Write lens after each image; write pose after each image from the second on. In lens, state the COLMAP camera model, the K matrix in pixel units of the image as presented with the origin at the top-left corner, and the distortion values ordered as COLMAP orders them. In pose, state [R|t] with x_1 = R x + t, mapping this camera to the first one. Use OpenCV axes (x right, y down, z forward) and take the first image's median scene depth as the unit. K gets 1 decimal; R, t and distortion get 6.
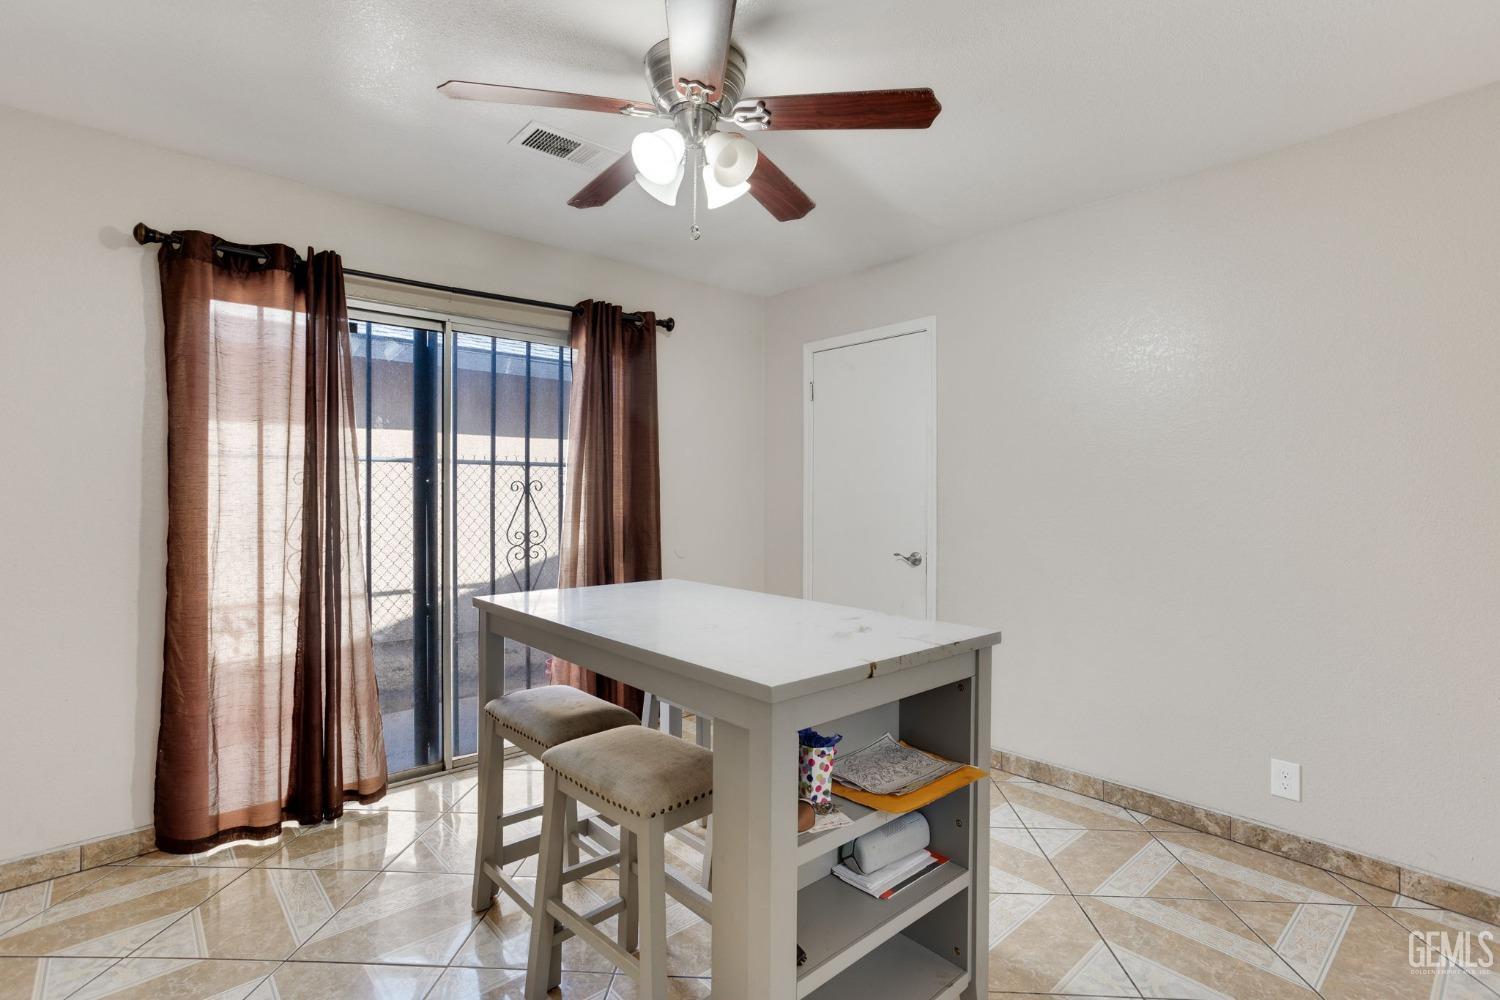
lens RADIAL K [[717.9, 0, 755.3], [0, 717.9, 497.2], [0, 0, 1]] dist [-0.022893, 0.003091]
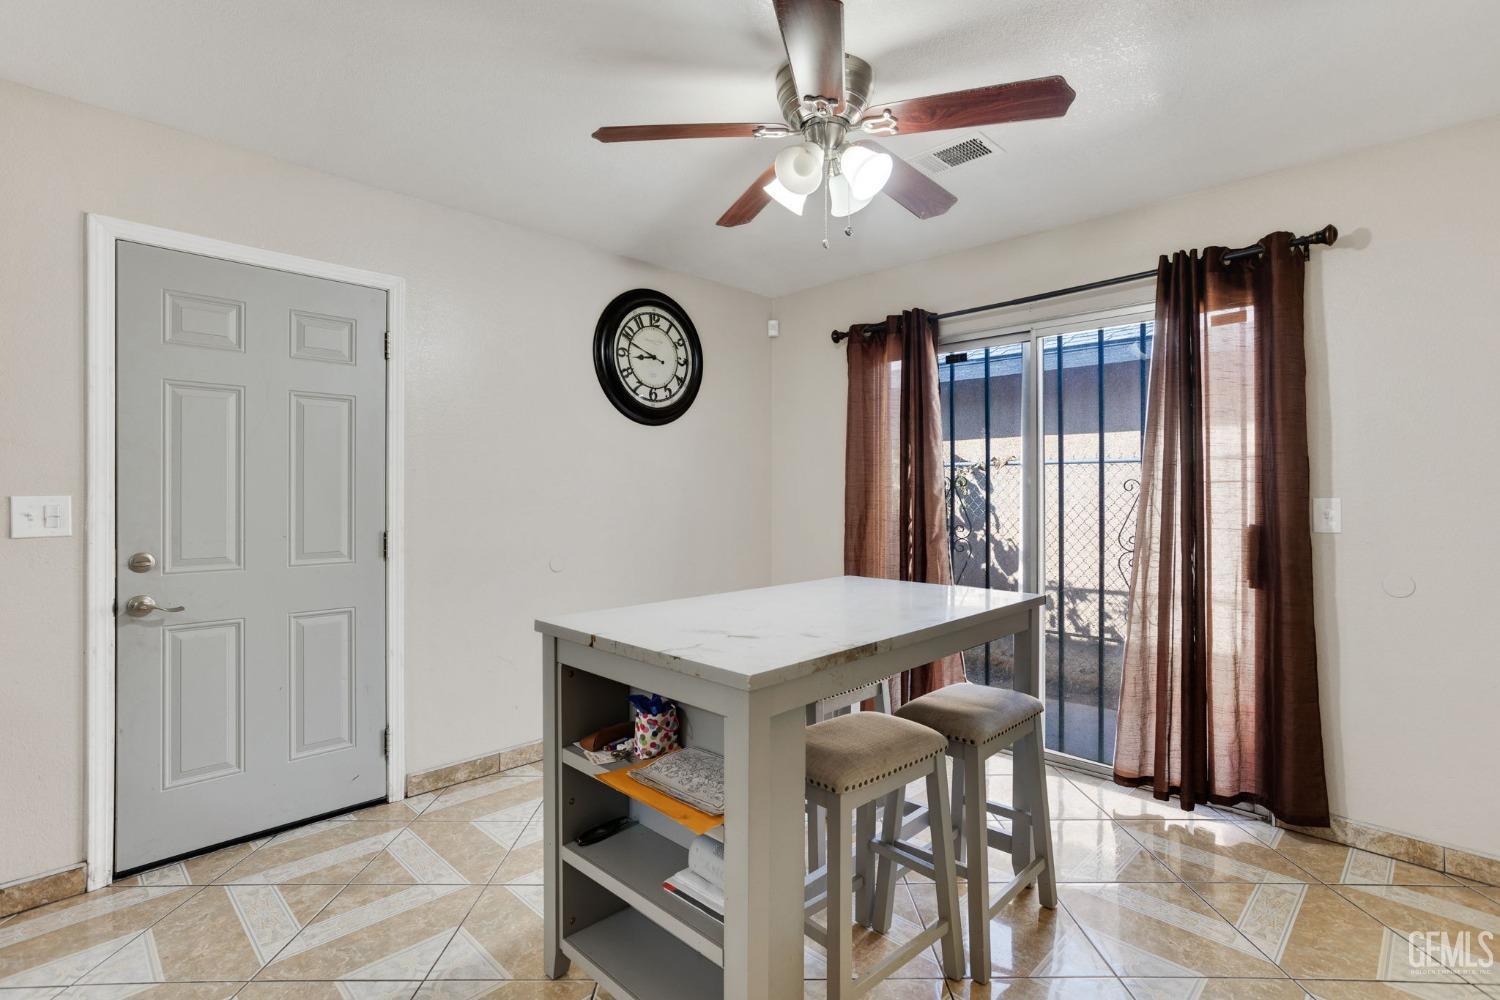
lens RADIAL K [[717.9, 0, 753.9], [0, 717.9, 495.4], [0, 0, 1]] dist [-0.022893, 0.003091]
pose [[0.065353, -0.000094, -0.997862, 0.583370], [-0.005704, 0.999984, -0.000467, 0.000958], [0.997846, 0.005723, 0.065352, 0.512589]]
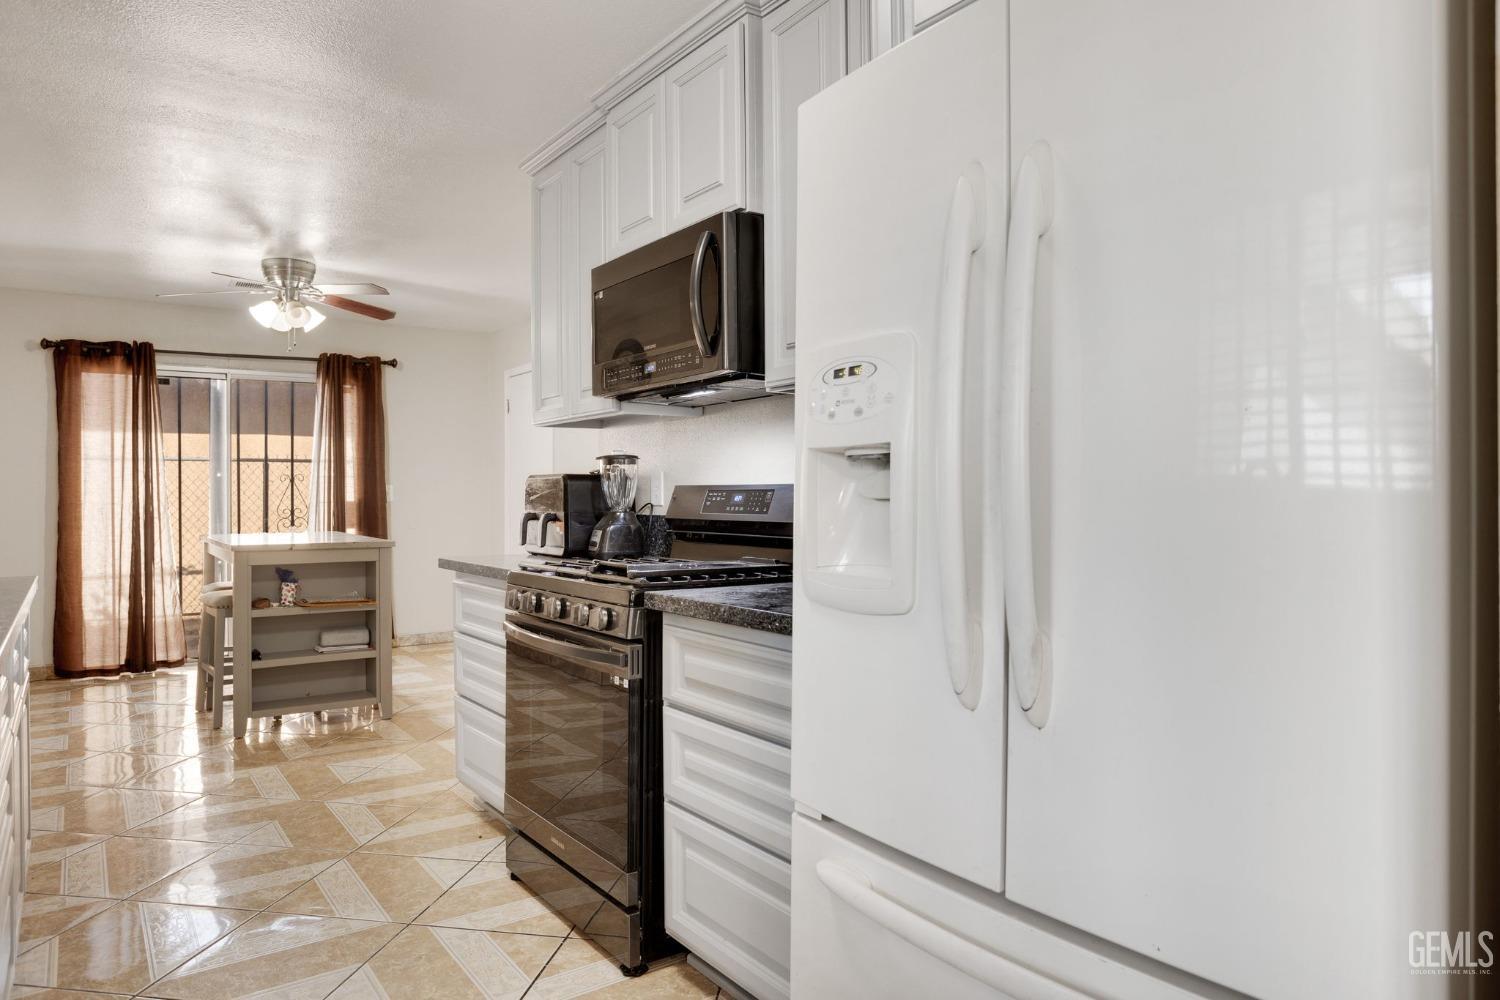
lens RADIAL K [[964.3, 0, 776.2], [0, 964.3, 490.2], [0, 0, 1]] dist [-0.051934, 0.012877]
pose [[0.995832, -0.006209, -0.091000, 0.954627], [0.005415, 0.999945, -0.008968, 0.037849], [0.091051, 0.008438, 0.995810, -0.963160]]
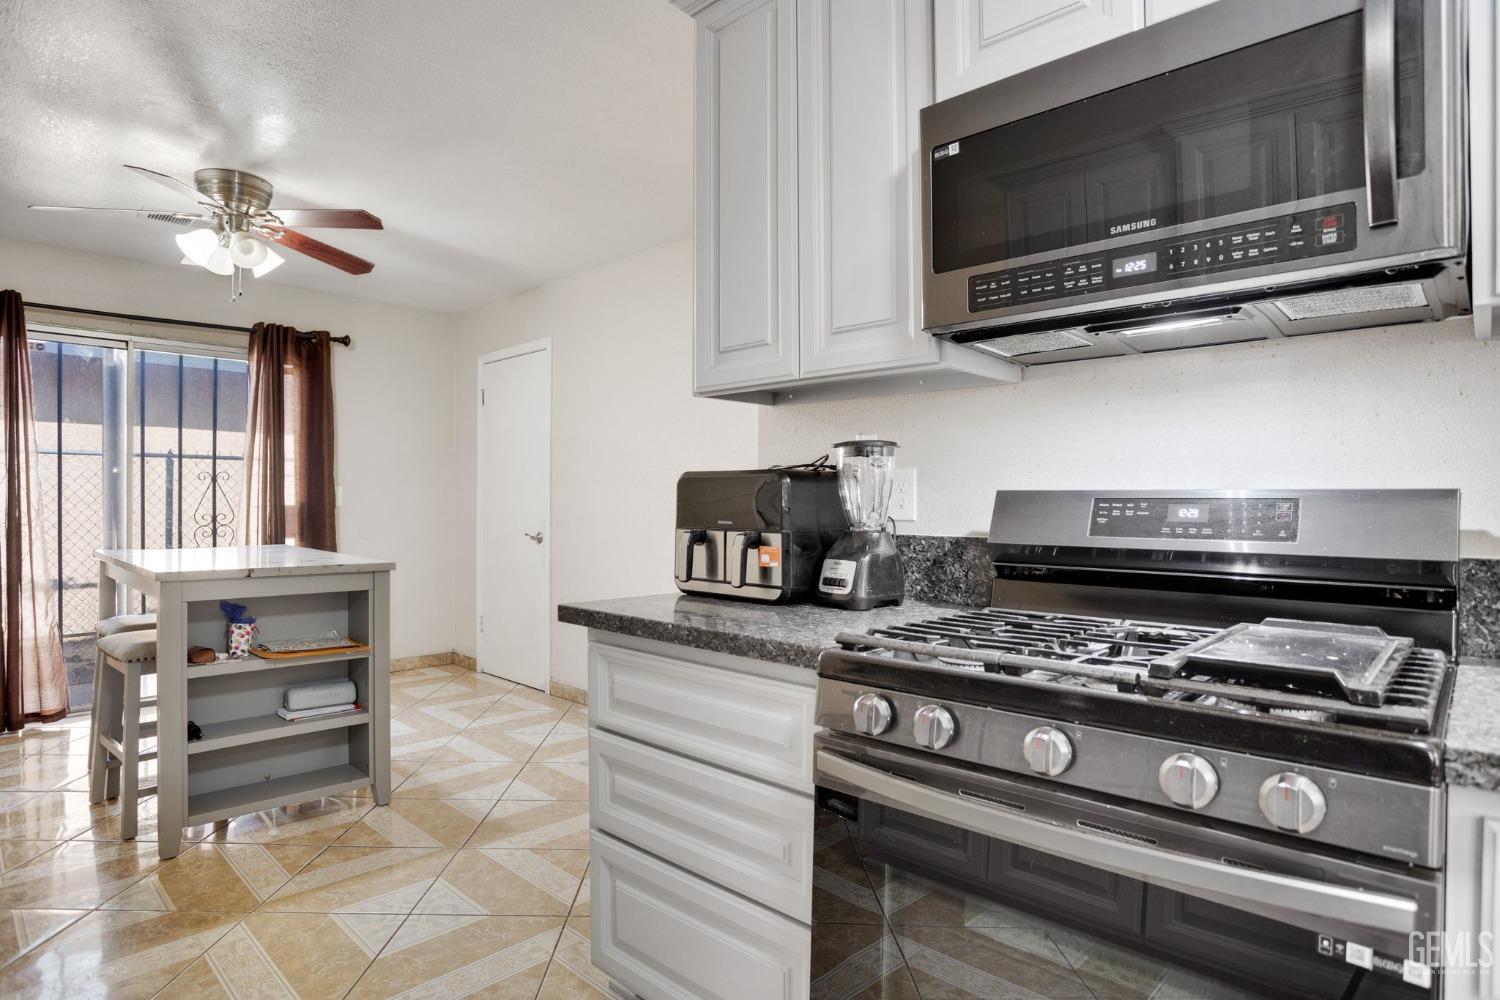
lens RADIAL K [[809.8, 0, 752.0], [0, 809.8, 505.4], [0, 0, 1]] dist [-0.051892, 0.013679]
pose [[0.996578, 0.001993, 0.082631, 0.520348], [-0.002121, 0.999997, 0.001462, 0.032330], [-0.082628, -0.001632, 0.996579, -0.432031]]
